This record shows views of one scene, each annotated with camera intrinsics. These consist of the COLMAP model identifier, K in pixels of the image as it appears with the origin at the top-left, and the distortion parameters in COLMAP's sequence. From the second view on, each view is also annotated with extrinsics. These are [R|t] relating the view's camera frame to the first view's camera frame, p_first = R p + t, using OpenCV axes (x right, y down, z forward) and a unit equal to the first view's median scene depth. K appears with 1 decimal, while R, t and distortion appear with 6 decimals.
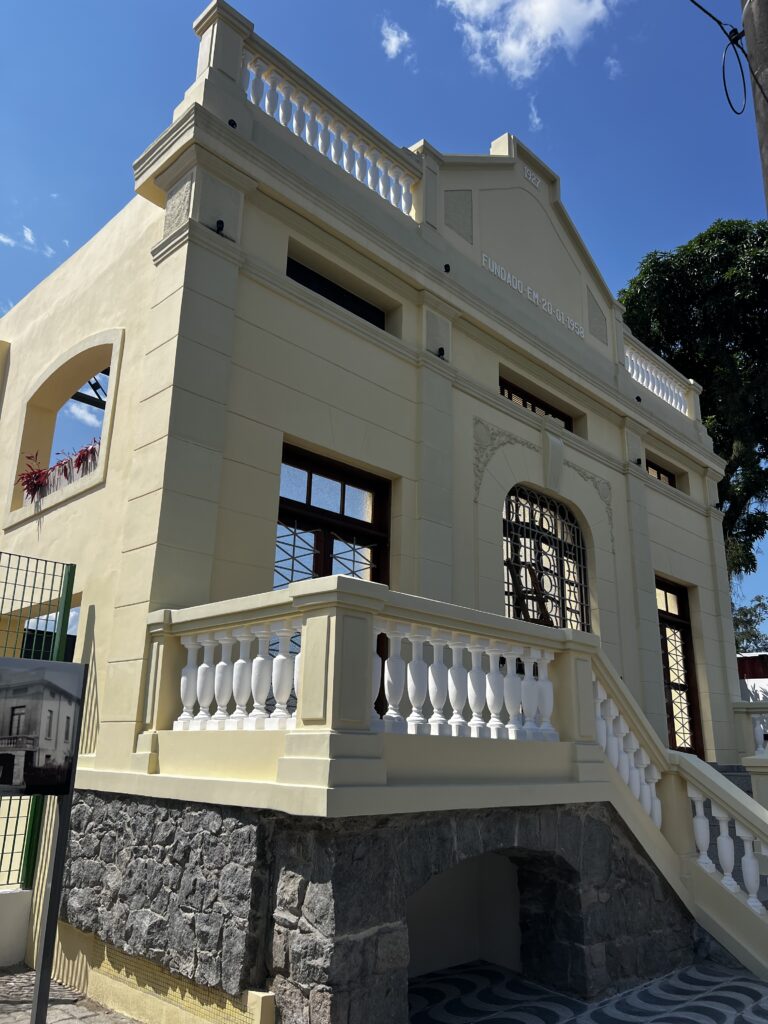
lens RADIAL K [[774.0, 0, 376.7], [0, 774.0, 513.4], [0, 0, 1]] dist [0.021592, -0.034017]
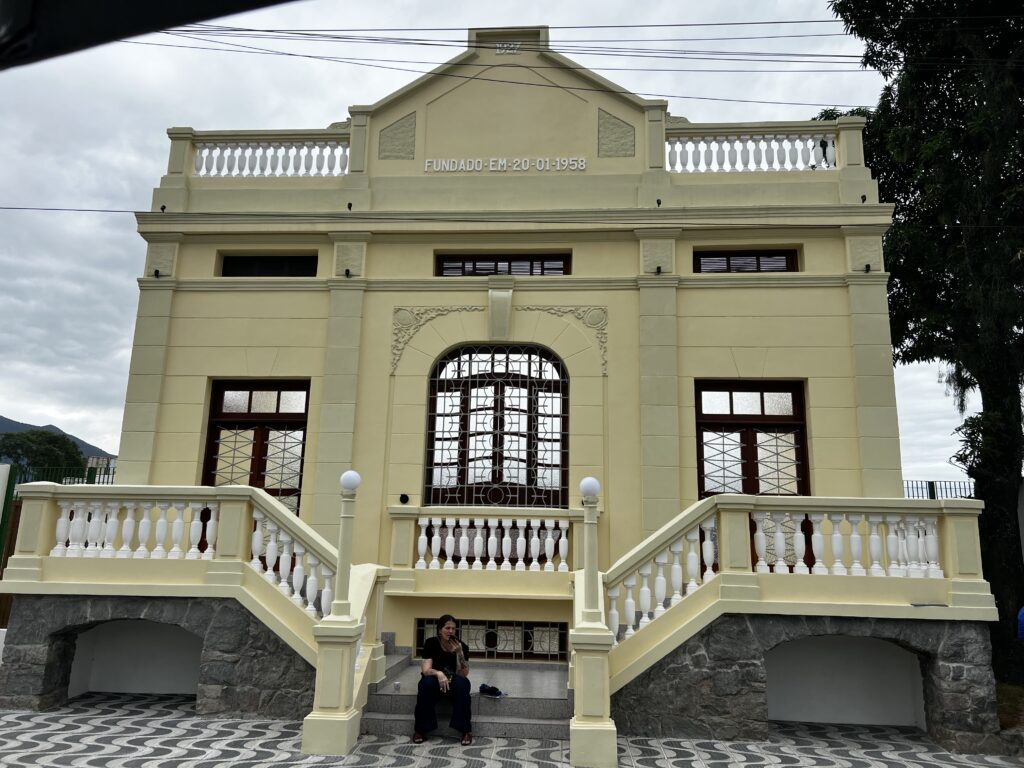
lens RADIAL K [[774.0, 0, 508.5], [0, 774.0, 376.4], [0, 0, 1]] dist [0.021592, -0.034017]
pose [[0.653579, -0.185565, -0.733758, 1.531287], [0.217640, 0.974610, -0.052618, 0.122378], [0.724891, -0.125305, 0.677371, 0.348098]]
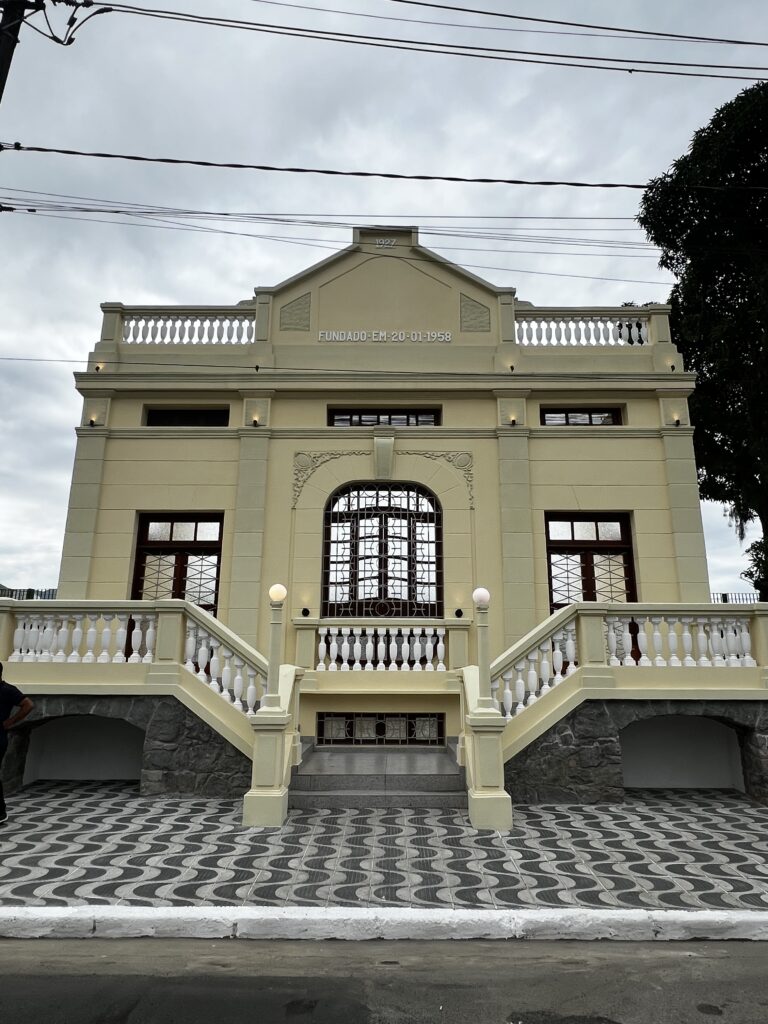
lens RADIAL K [[632.0, 0, 383.3], [0, 632.0, 503.6], [0, 0, 1]] dist [-0.025510, 0.007756]
pose [[0.699128, -0.207720, -0.684158, 1.417572], [0.222281, 0.972598, -0.068151, 0.126802], [0.679567, -0.104429, 0.726143, 0.278365]]
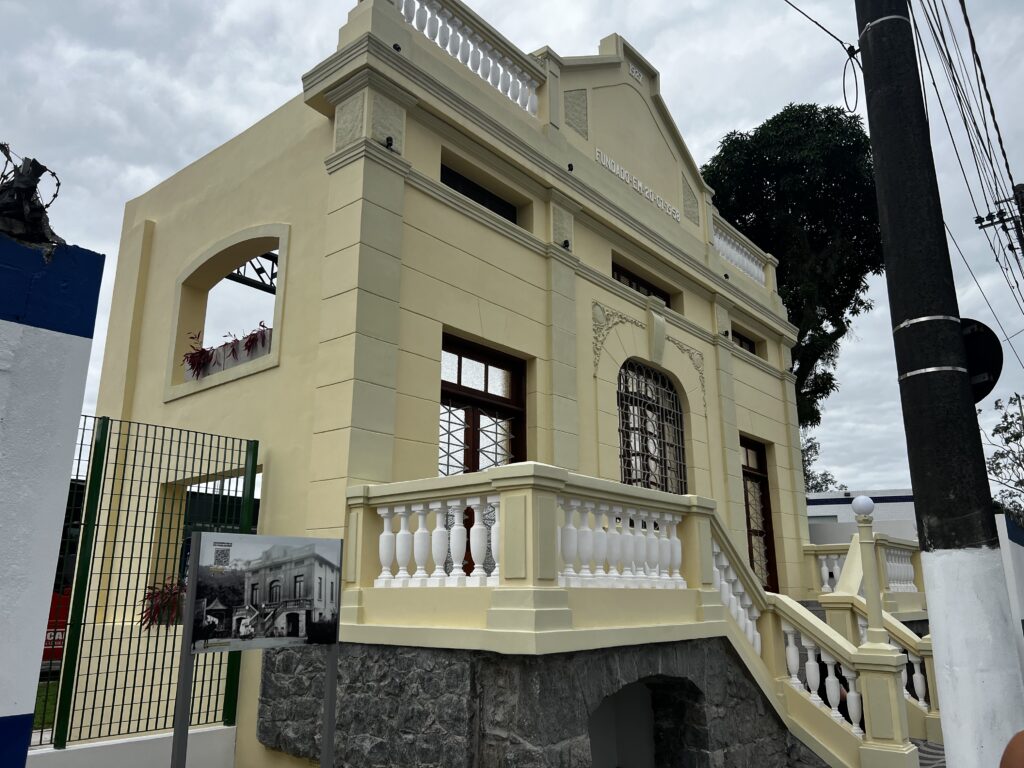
lens RADIAL K [[774.0, 0, 506.9], [0, 774.0, 382.0], [0, 0, 1]] dist [0.021592, -0.034017]
pose [[0.996295, 0.000017, 0.085996, -0.125077], [-0.002966, 0.999412, 0.034164, -0.058676], [-0.085945, -0.034292, 0.995710, -0.146990]]
